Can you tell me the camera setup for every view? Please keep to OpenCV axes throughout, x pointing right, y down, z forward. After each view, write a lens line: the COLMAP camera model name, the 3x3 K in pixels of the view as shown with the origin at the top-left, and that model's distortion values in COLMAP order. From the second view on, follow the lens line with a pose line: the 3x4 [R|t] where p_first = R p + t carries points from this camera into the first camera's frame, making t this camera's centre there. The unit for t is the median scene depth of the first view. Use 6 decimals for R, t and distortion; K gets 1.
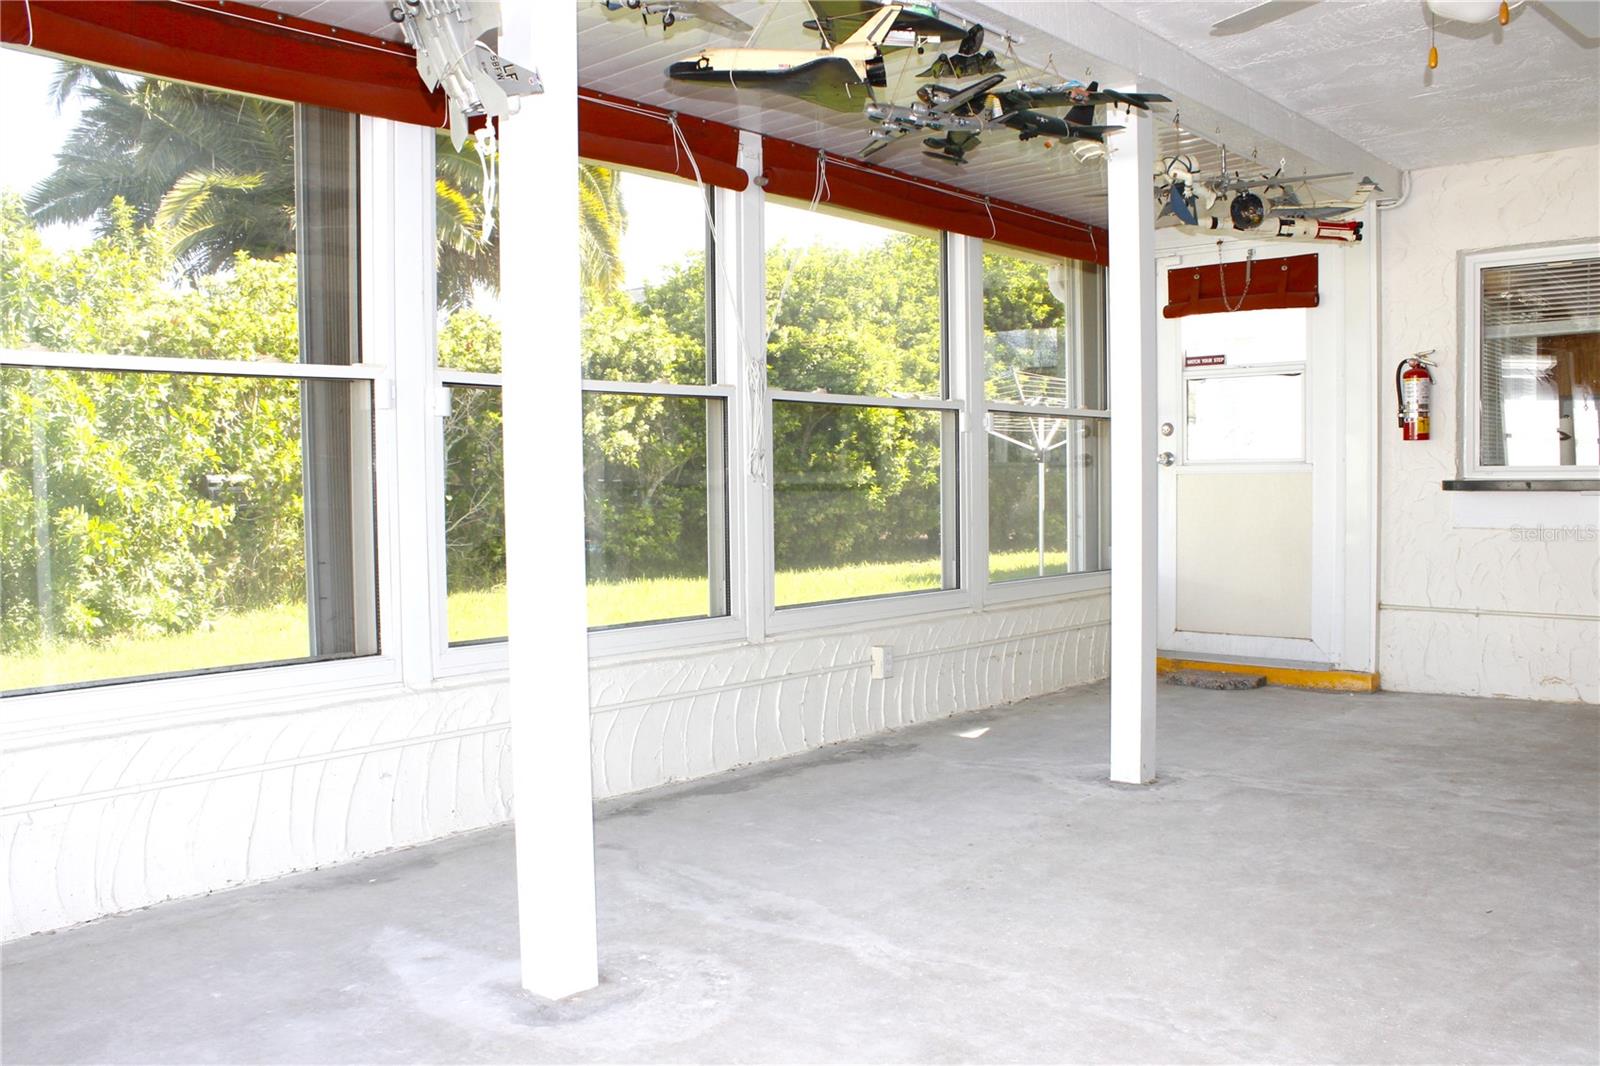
lens RADIAL K [[1362.8, 0, 799.4], [0, 1362.8, 556.9], [0, 0, 1]] dist [-0.153976, 0.129959]
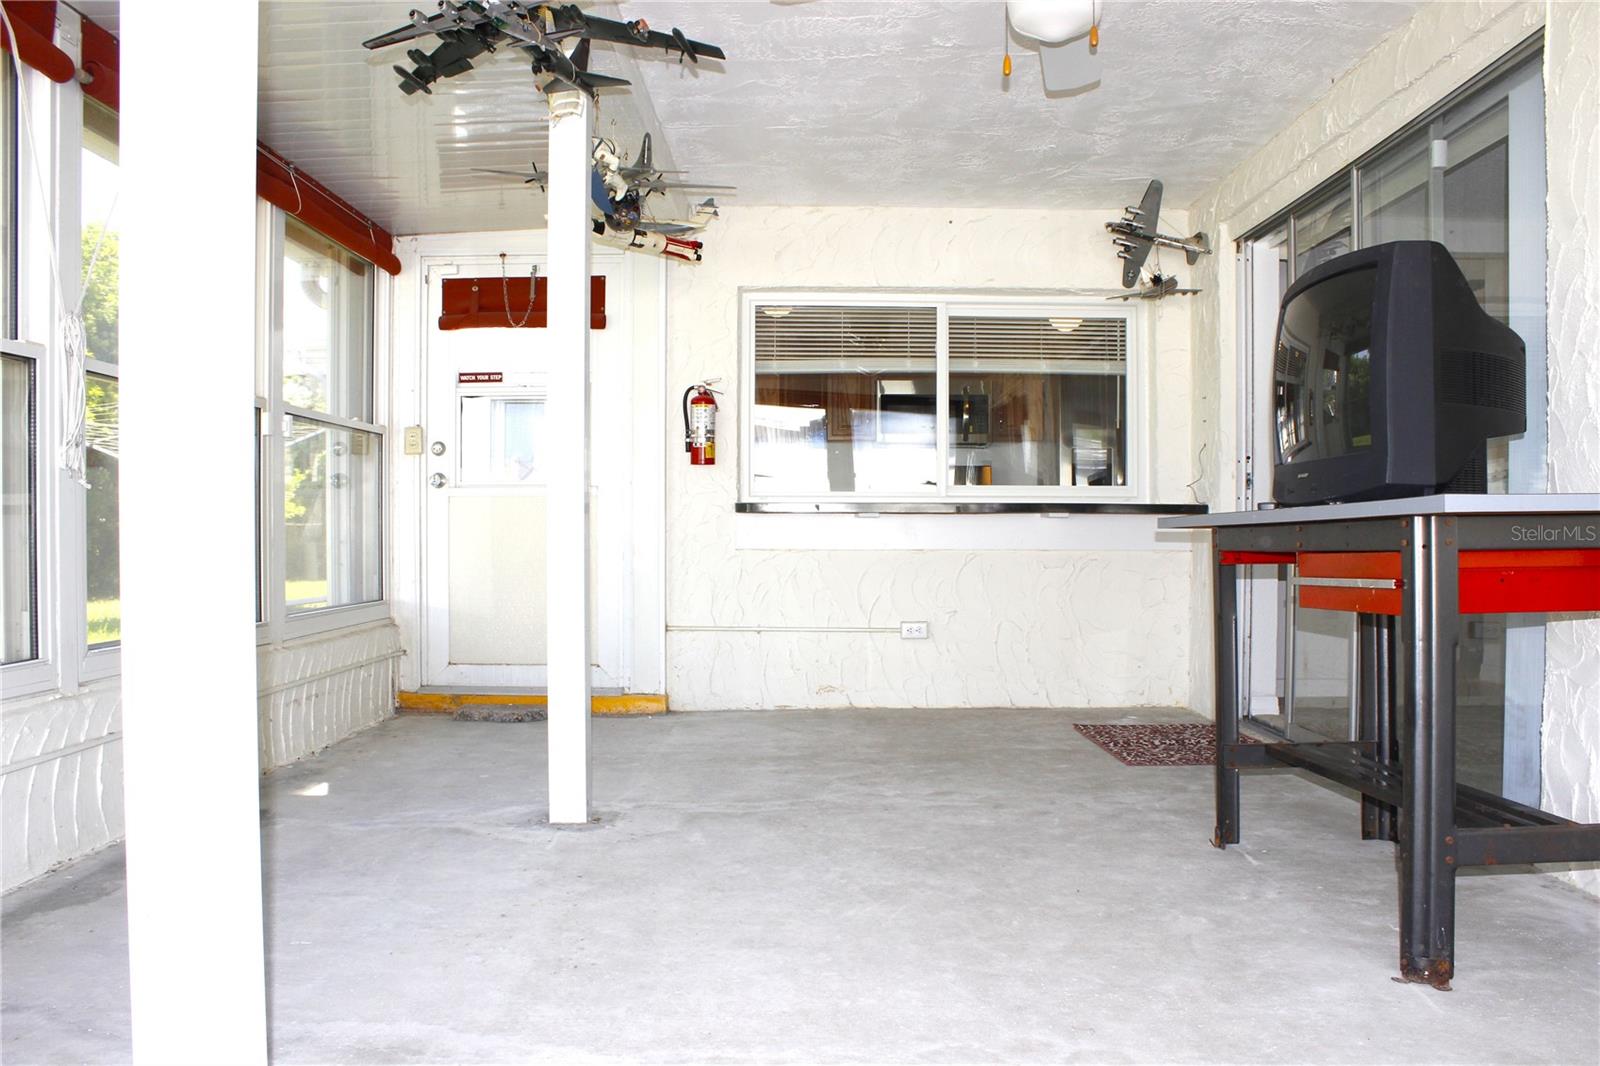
lens RADIAL K [[1329.9, 0, 801.9], [0, 1329.9, 556.1], [0, 0, 1]] dist [-0.183949, 0.177032]
pose [[0.752753, -0.000378, 0.658303, -0.156112], [0.026681, 0.999196, -0.029935, 0.015924], [-0.657763, 0.040097, 0.752157, 0.177218]]
